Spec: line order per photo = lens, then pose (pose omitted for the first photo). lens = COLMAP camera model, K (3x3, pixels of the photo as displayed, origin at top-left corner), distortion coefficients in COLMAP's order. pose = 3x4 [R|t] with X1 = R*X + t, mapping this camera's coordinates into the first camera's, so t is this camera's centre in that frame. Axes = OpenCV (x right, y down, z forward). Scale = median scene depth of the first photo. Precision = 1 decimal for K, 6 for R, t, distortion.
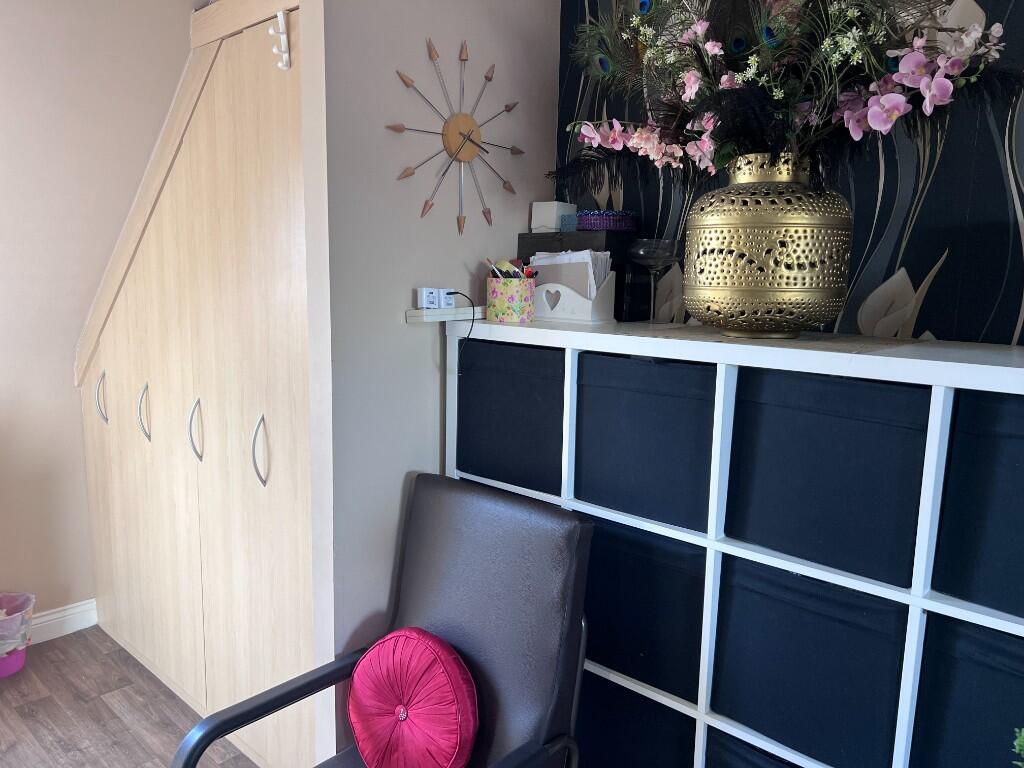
lens RADIAL K [[765.2, 0, 507.9], [0, 765.2, 389.3], [0, 0, 1]] dist [0.001689, -0.001010]
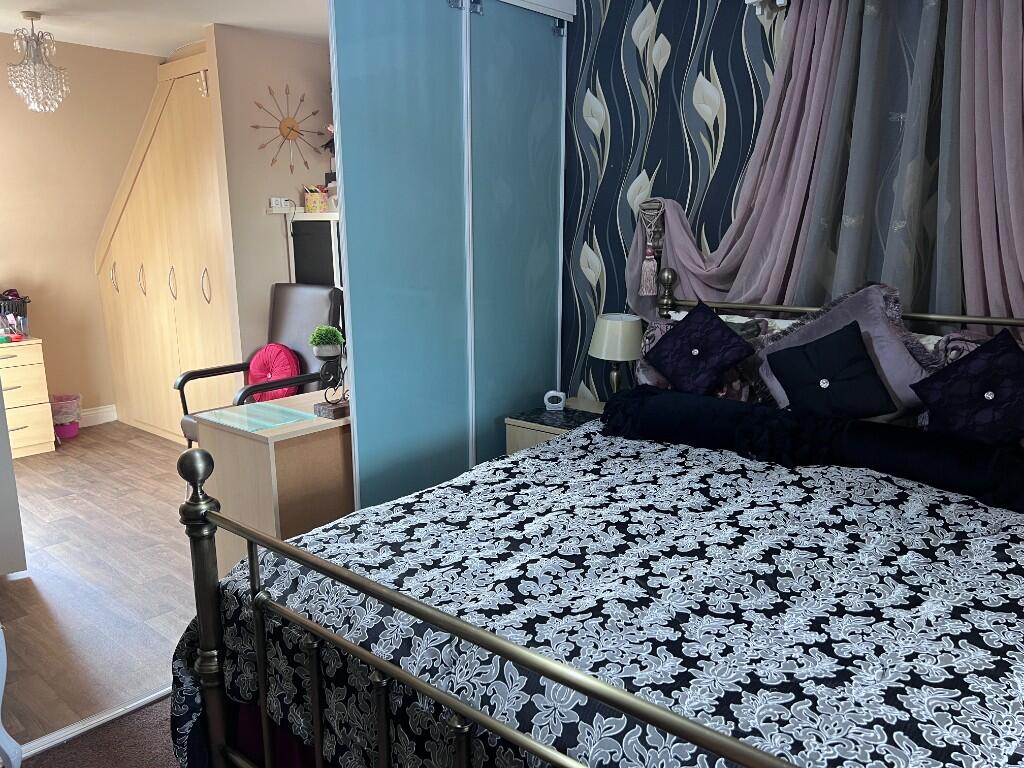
lens RADIAL K [[765.2, 0, 515.6], [0, 765.2, 375.3], [0, 0, 1]] dist [0.001689, -0.001010]
pose [[0.998048, -0.041240, 0.046888, 0.446207], [0.038946, 0.998048, 0.048829, 0.287589], [-0.048811, -0.046908, 0.997706, -1.226856]]
